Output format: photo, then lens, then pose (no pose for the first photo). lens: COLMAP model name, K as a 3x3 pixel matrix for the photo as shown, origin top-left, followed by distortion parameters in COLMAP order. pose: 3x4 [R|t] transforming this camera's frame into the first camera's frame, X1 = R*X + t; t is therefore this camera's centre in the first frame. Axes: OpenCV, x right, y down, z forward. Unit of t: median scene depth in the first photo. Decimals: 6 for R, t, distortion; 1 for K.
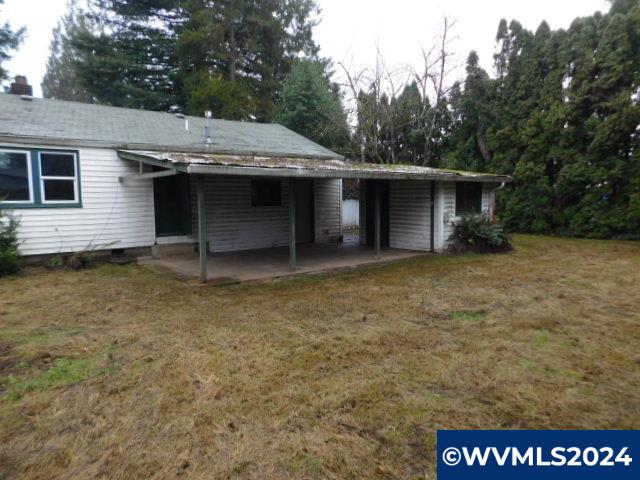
lens RADIAL K [[430.5, 0, 334.8], [0, 430.5, 217.7], [0, 0, 1]] dist [-0.016972, -0.005262]
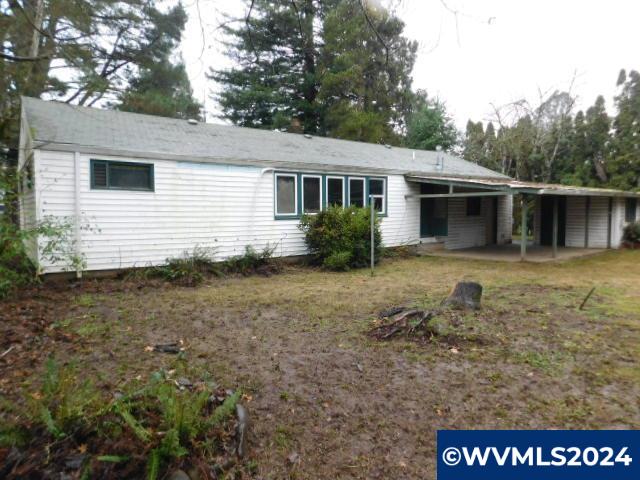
lens RADIAL K [[430.5, 0, 320.1], [0, 430.5, 240.1], [0, 0, 1]] dist [-0.016972, -0.005262]
pose [[0.999921, -0.004670, 0.011643, -0.687977], [0.004403, 0.999730, 0.022803, 0.016493], [-0.011746, -0.022750, 0.999672, -0.355996]]
